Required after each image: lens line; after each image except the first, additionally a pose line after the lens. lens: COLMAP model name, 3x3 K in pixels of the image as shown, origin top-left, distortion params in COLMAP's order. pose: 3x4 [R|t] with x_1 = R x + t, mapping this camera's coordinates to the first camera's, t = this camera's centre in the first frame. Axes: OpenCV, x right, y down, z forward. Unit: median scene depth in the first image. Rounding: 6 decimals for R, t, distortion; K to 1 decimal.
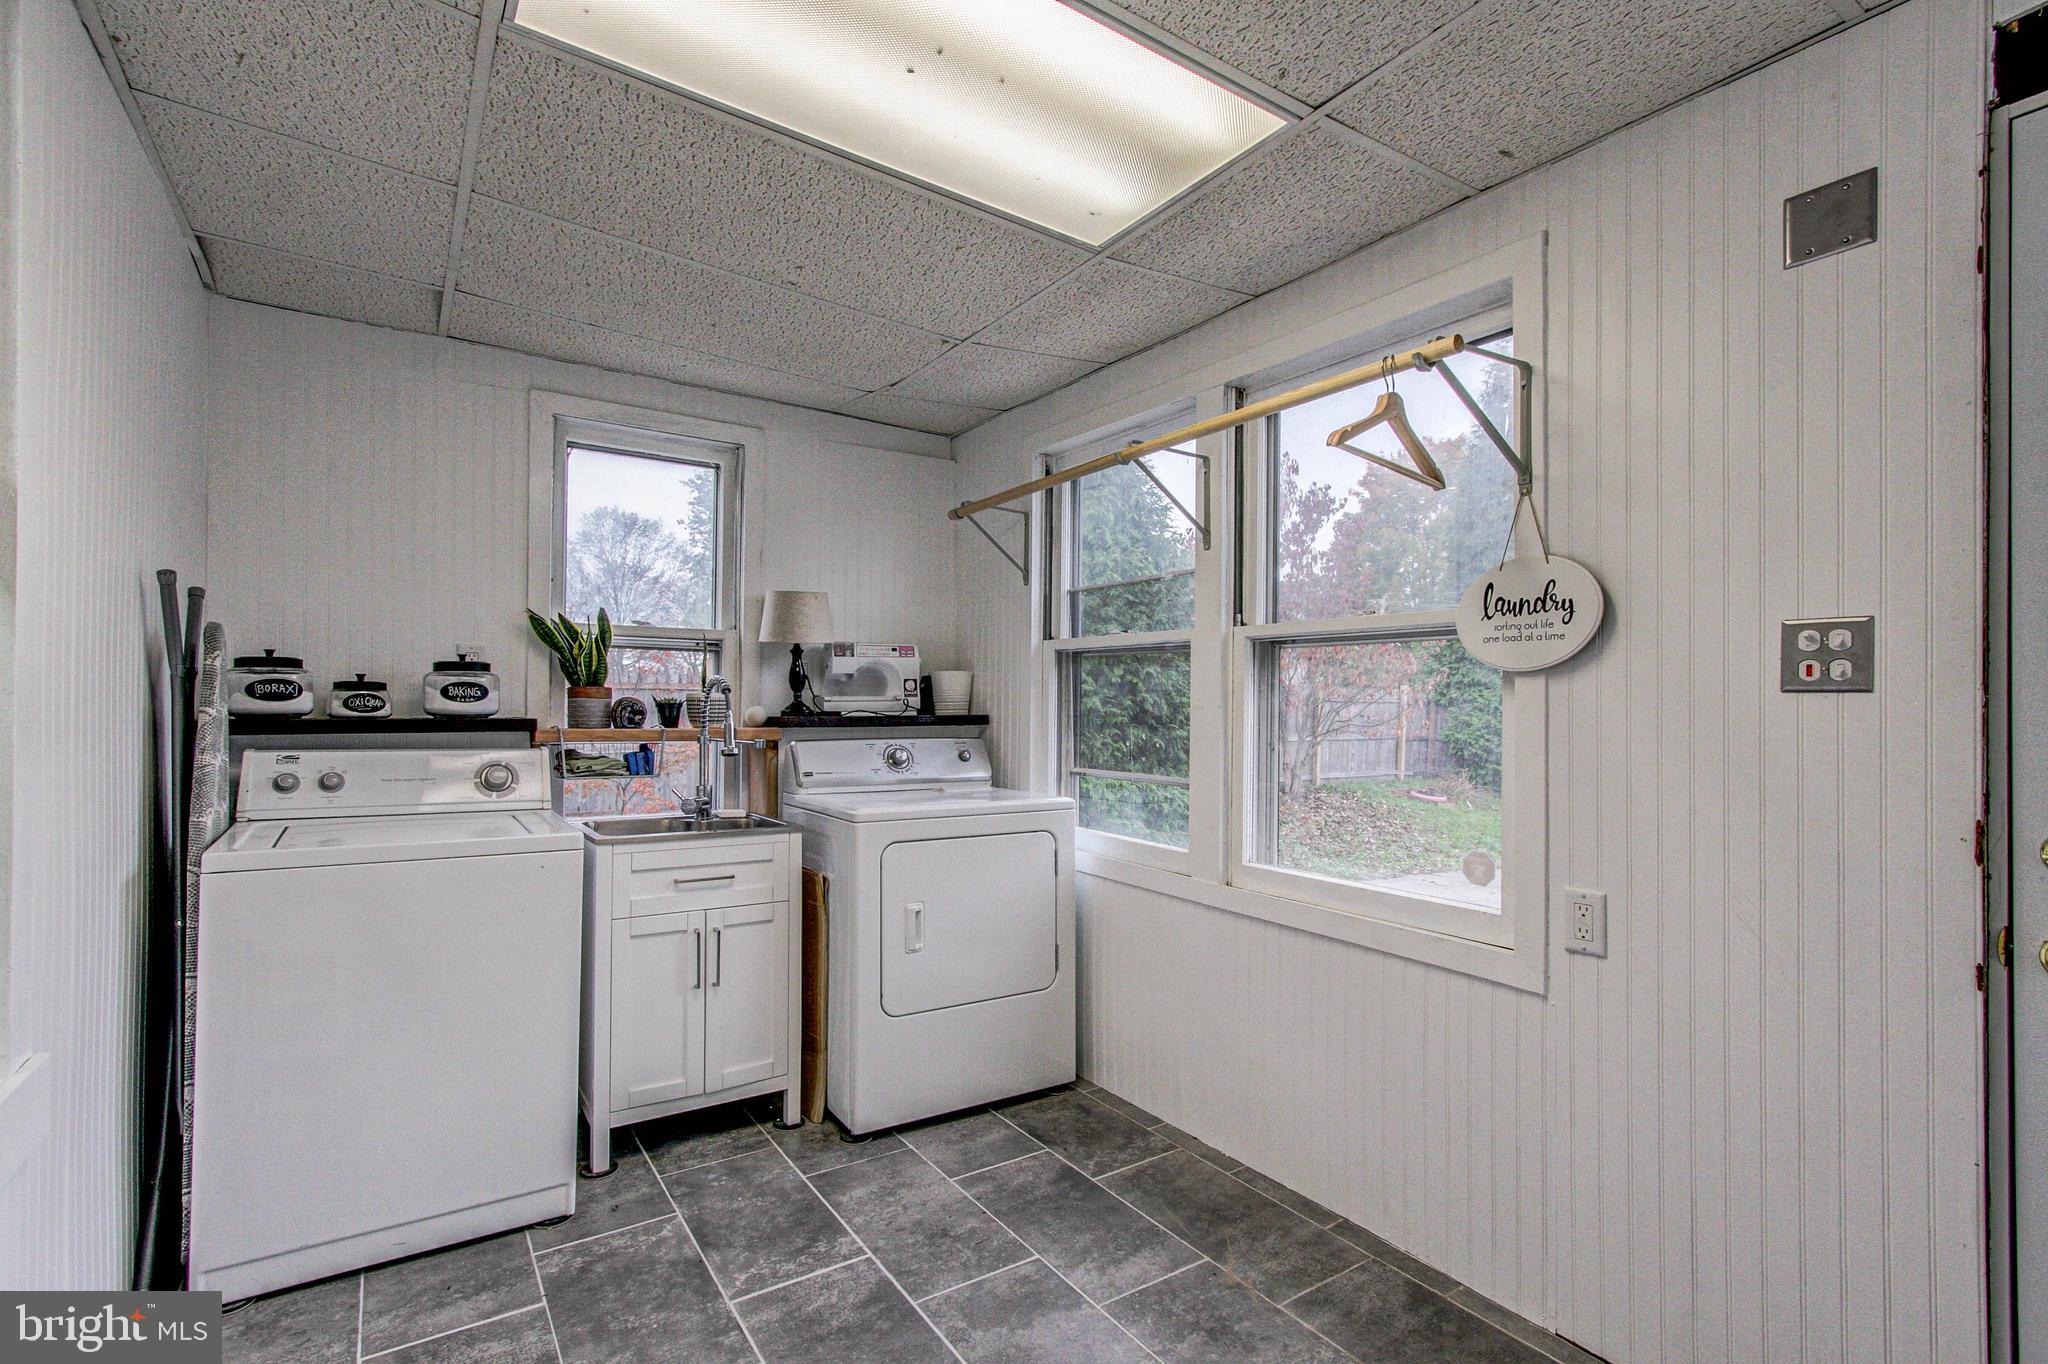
lens RADIAL K [[952.7, 0, 1029.8], [0, 952.7, 700.1], [0, 0, 1]] dist [-0.004364, 0.000561]
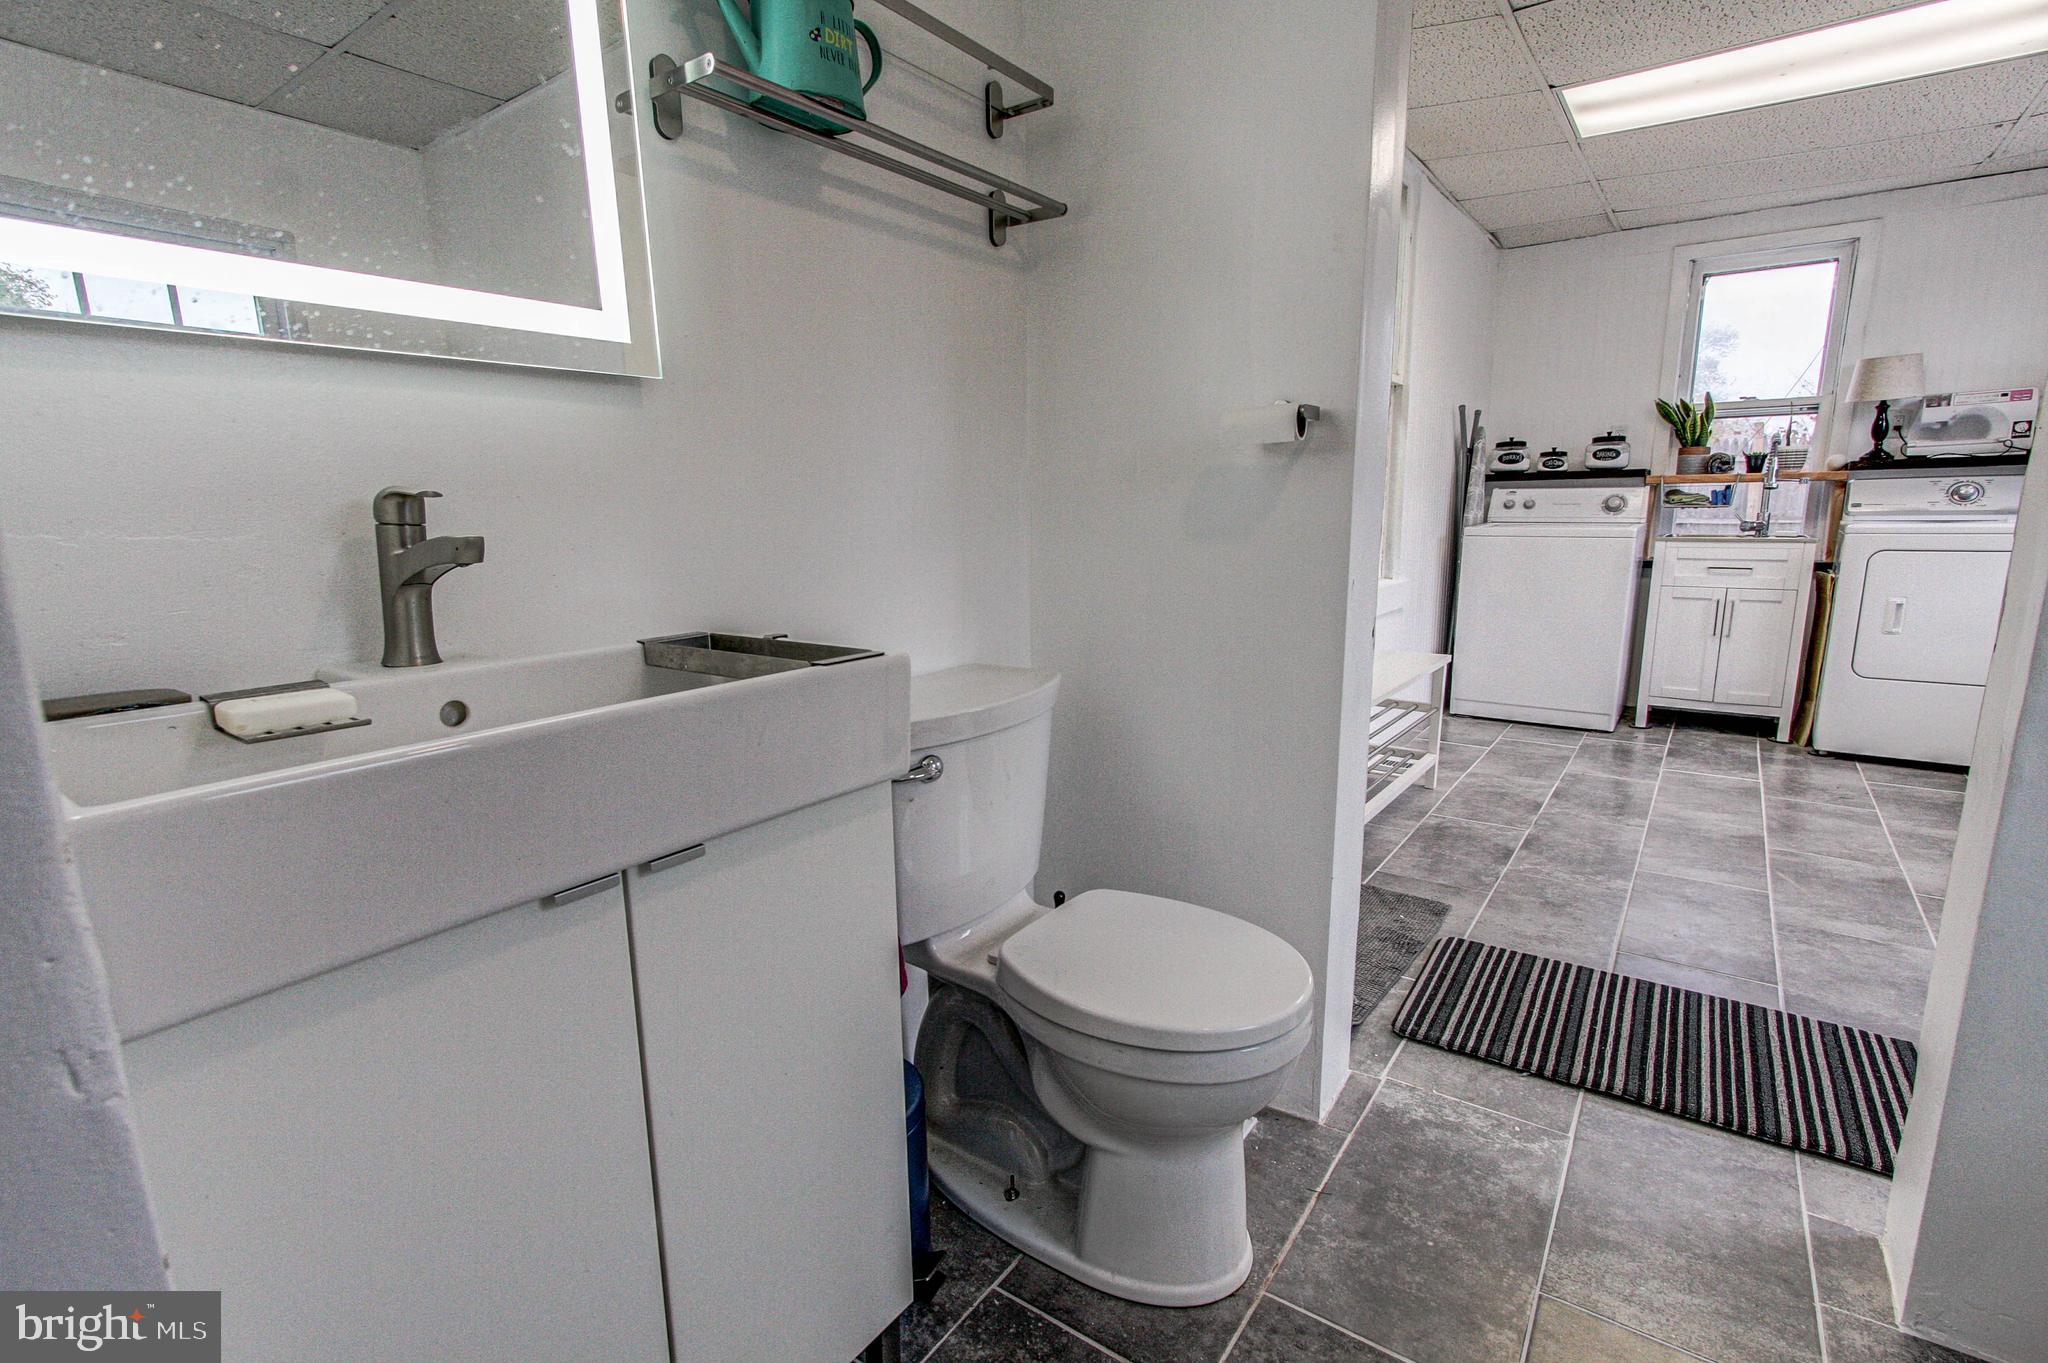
lens RADIAL K [[952.7, 0, 1029.8], [0, 952.7, 699.6], [0, 0, 1]] dist [-0.004364, 0.000561]
pose [[0.351331, 0.179803, -0.918824, 0.657760], [0.033989, 0.978290, 0.204436, 0.035782], [0.935634, -0.103055, 0.337592, -0.567406]]
